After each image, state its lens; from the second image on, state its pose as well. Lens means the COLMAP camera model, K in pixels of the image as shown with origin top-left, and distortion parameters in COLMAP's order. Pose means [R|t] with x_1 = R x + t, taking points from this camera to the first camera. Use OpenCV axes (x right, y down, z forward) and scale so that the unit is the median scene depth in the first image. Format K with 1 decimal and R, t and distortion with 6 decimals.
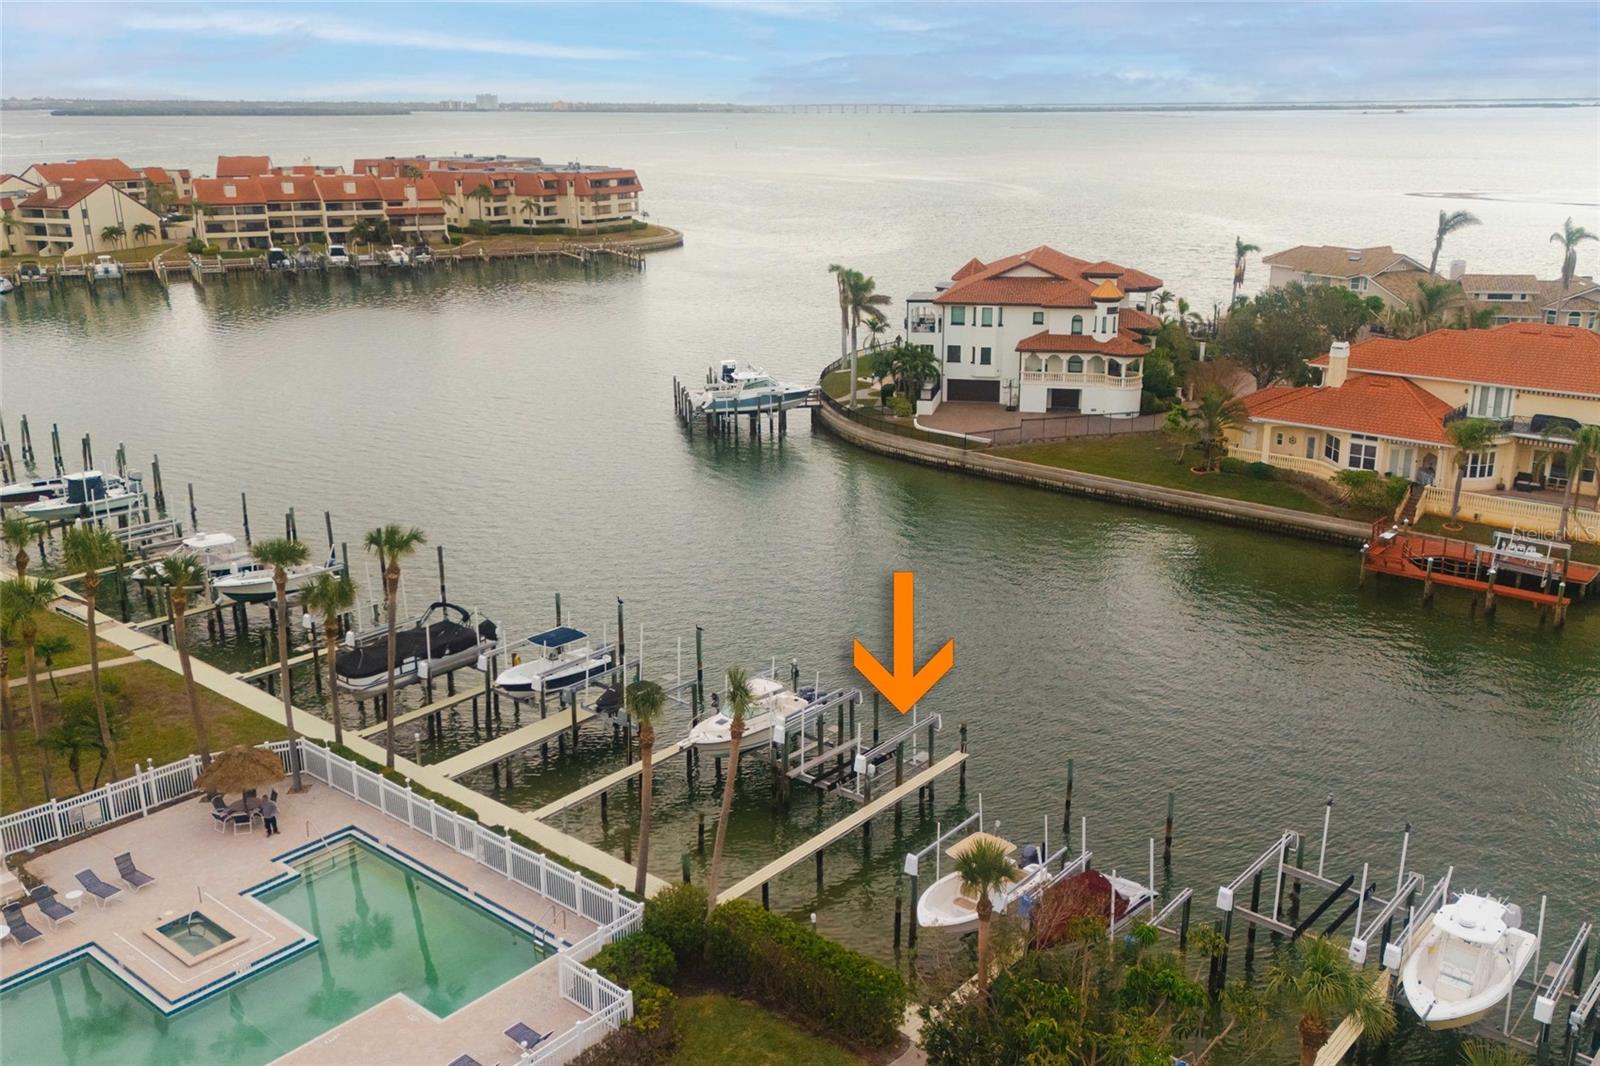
lens RADIAL K [[1400.5, 0, 808.9], [0, 1400.5, 537.5], [0, 0, 1]] dist [0.141327, -0.282836]
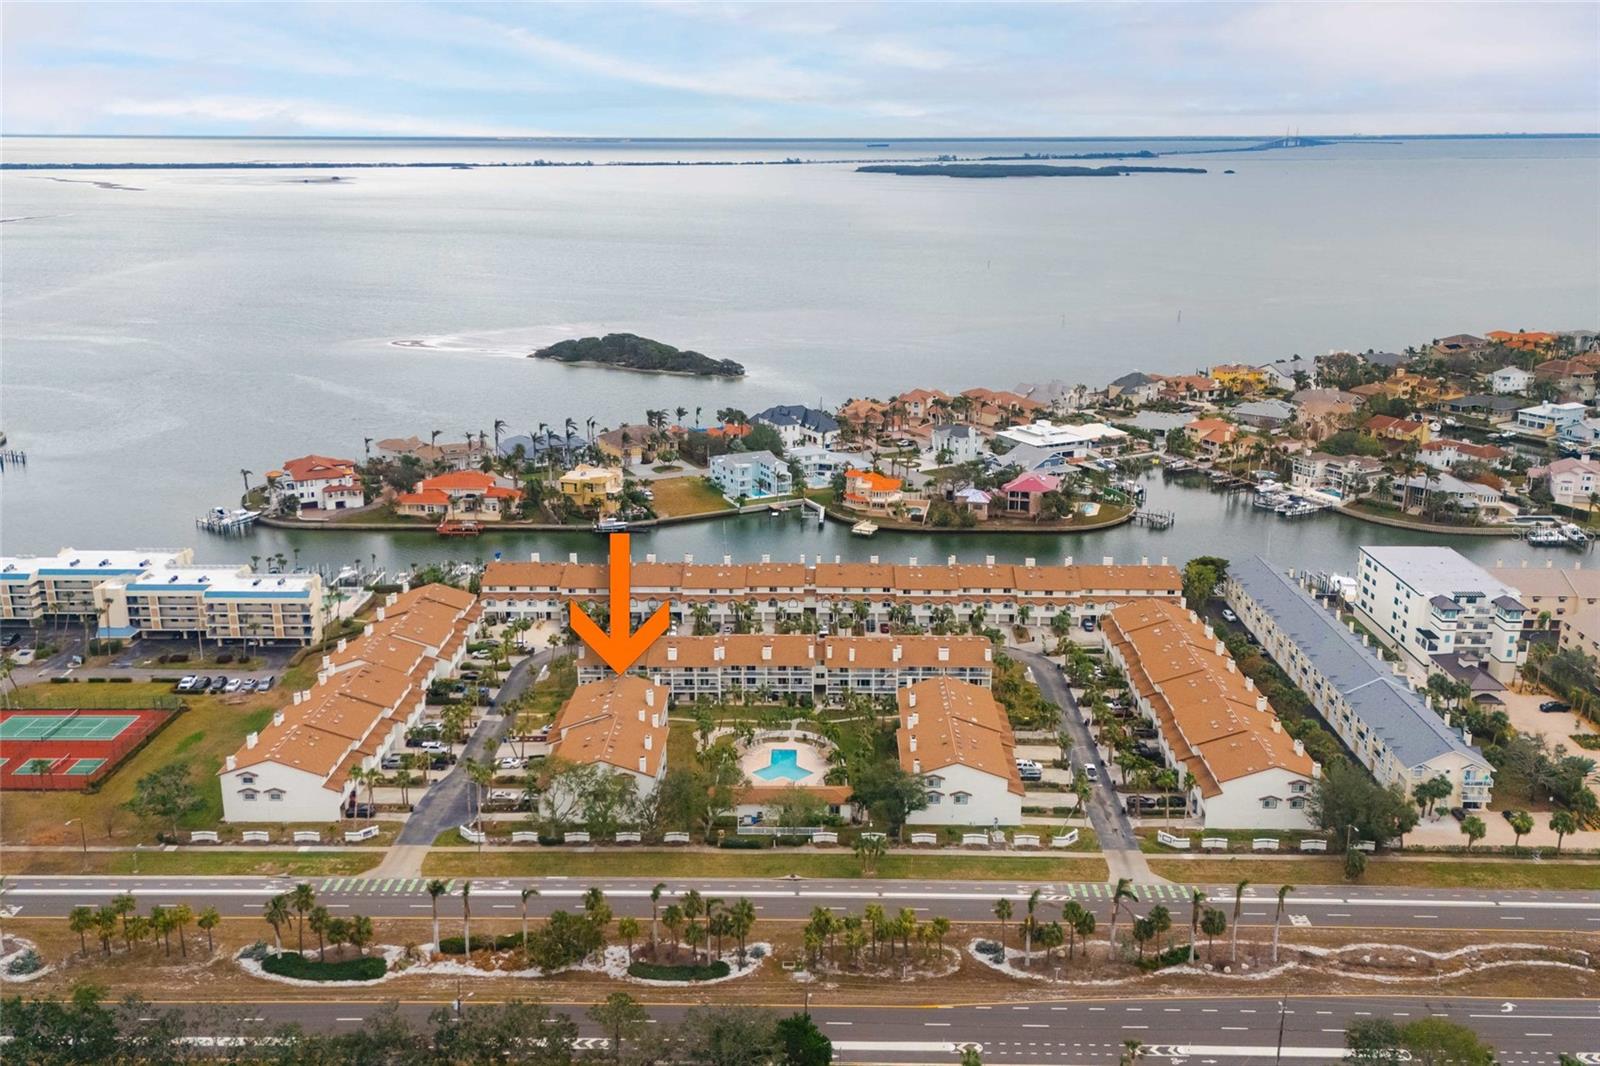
lens RADIAL K [[1400.5, 0, 808.9], [0, 1400.5, 537.5], [0, 0, 1]] dist [0.141327, -0.282836]
pose [[0.769595, -0.171597, 0.615044, -1.219929], [0.186230, 0.981656, 0.040854, 0.057456], [-0.610772, 0.083099, 0.787434, -2.711459]]
